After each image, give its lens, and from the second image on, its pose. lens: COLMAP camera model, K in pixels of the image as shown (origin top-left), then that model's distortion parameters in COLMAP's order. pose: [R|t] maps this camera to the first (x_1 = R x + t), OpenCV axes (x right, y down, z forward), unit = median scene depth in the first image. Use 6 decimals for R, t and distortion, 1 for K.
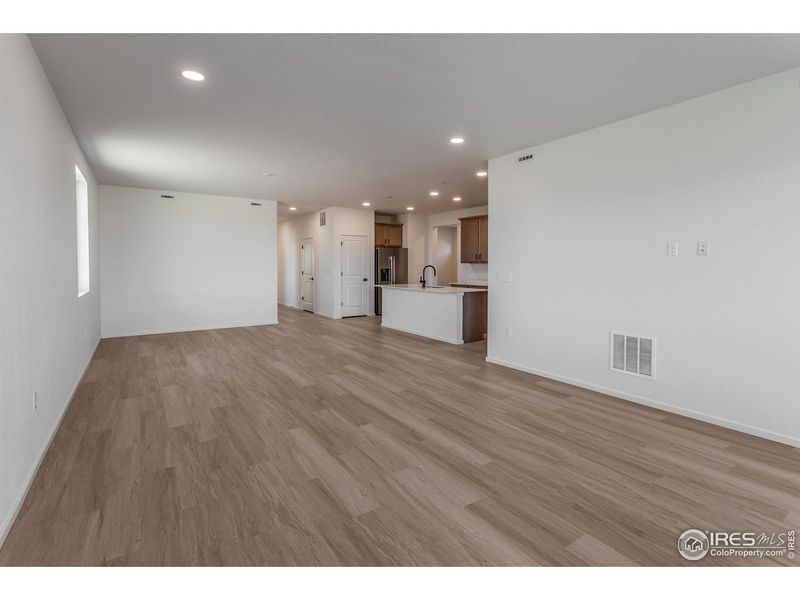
lens RADIAL K [[358.7, 0, 401.3], [0, 358.7, 277.5], [0, 0, 1]] dist [-0.000057, -0.000042]
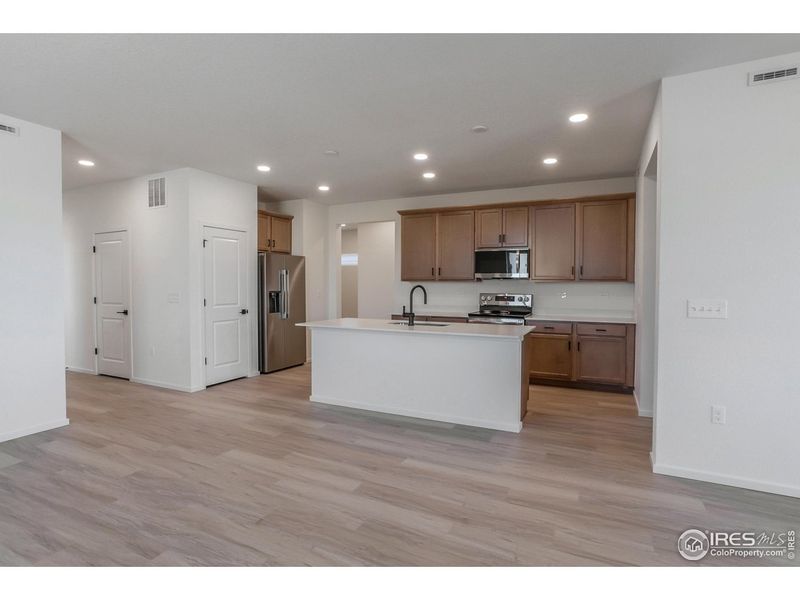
lens RADIAL K [[417.1, 0, 387.4], [0, 417.1, 300.0], [0, 0, 1]] dist [-0.050789, 0.029335]
pose [[0.891628, -0.015033, 0.452519, -0.193497], [0.014227, 0.999885, 0.005185, -0.011780], [-0.452545, 0.001815, 0.891740, 0.346620]]
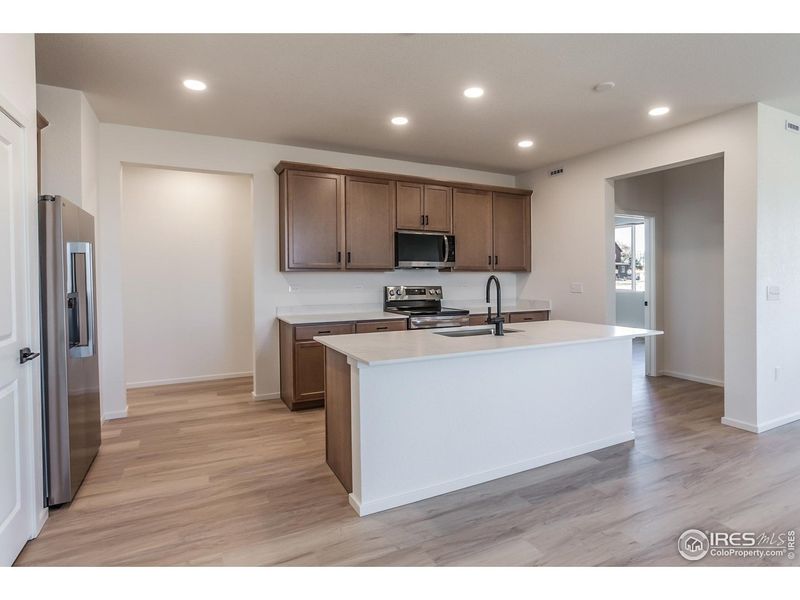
lens RADIAL K [[421.0, 0, 408.6], [0, 421.0, 283.8], [0, 0, 1]] dist [-0.016697, 0.001924]
pose [[0.154836, -0.020827, 0.987721, -0.288676], [0.038345, 0.999151, 0.015056, -0.027621], [-0.987196, 0.035543, 0.155503, 0.778274]]
